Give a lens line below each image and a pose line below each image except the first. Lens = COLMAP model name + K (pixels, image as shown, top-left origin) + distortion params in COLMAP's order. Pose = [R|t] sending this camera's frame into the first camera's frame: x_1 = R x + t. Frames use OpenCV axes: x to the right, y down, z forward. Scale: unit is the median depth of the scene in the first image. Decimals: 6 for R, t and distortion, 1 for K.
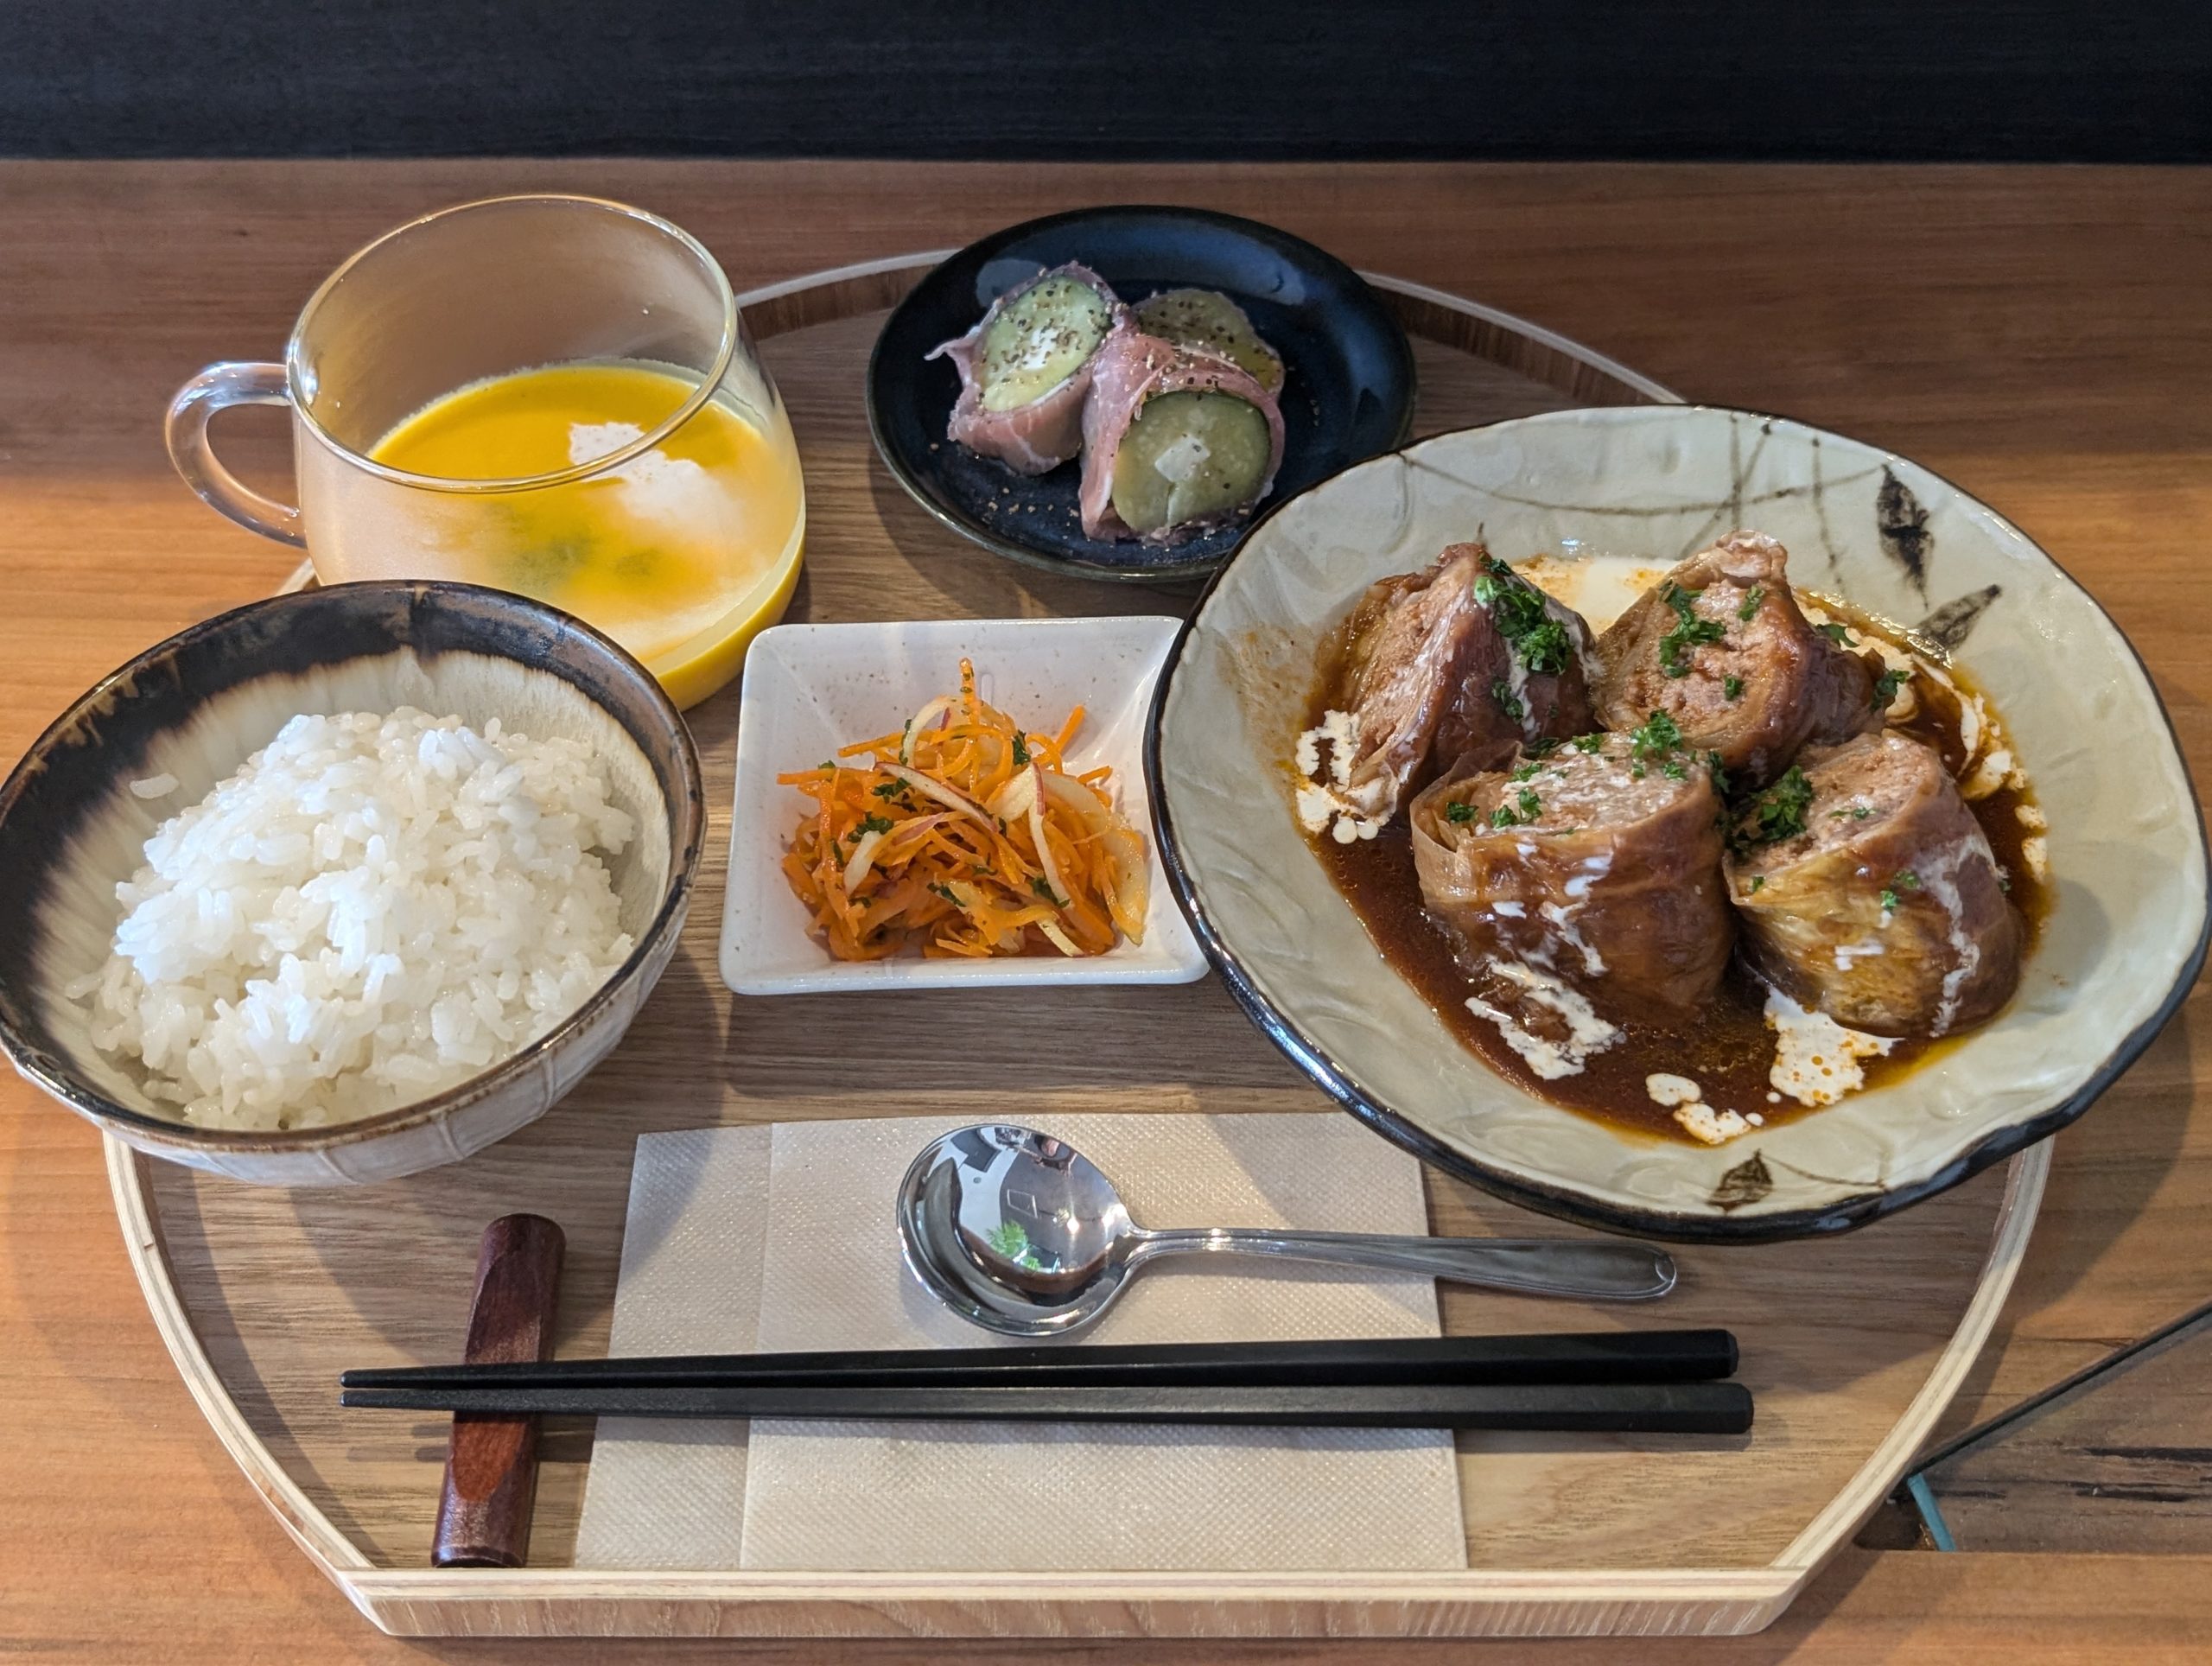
lens RADIAL K [[2211.4, 0, 1106.0], [0, 2211.4, 833.0], [0, 0, 1]] dist [-0.013602, -0.031444]
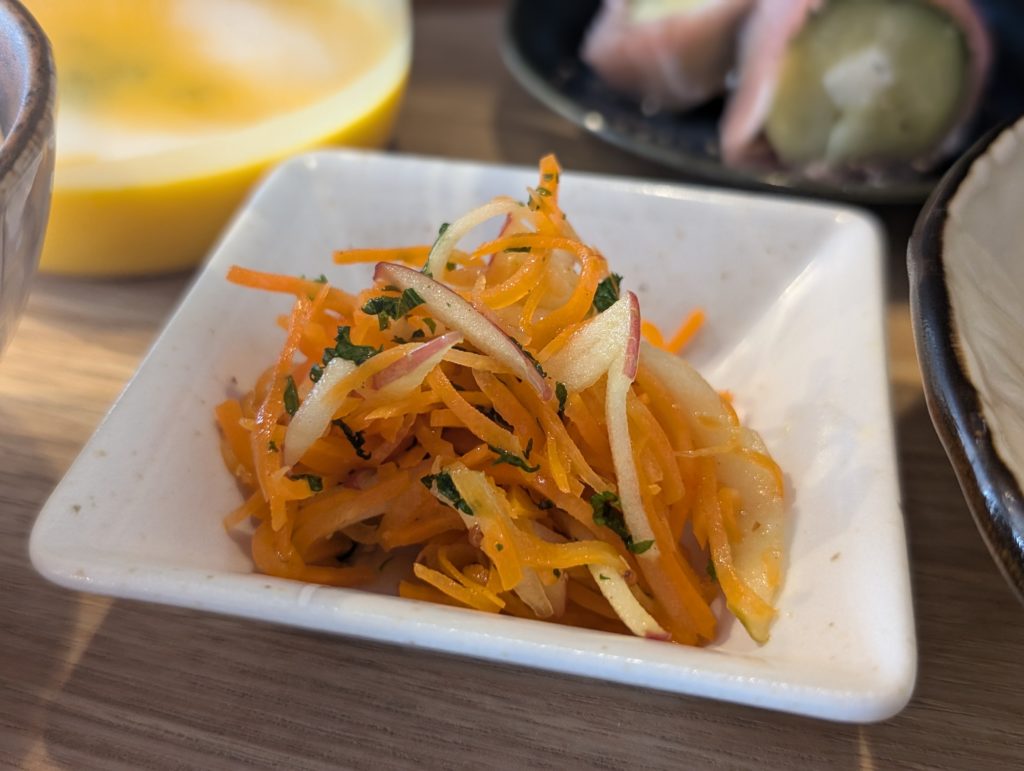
lens RADIAL K [[1023.7, 0, 512.0], [0, 1023.7, 385.5], [0, 0, 1]] dist [-0.013602, -0.031444]
pose [[0.974875, 0.147386, -0.167020, -0.012073], [-0.184256, 0.954902, -0.232833, 0.053378], [0.125171, 0.257758, 0.958067, 0.639733]]
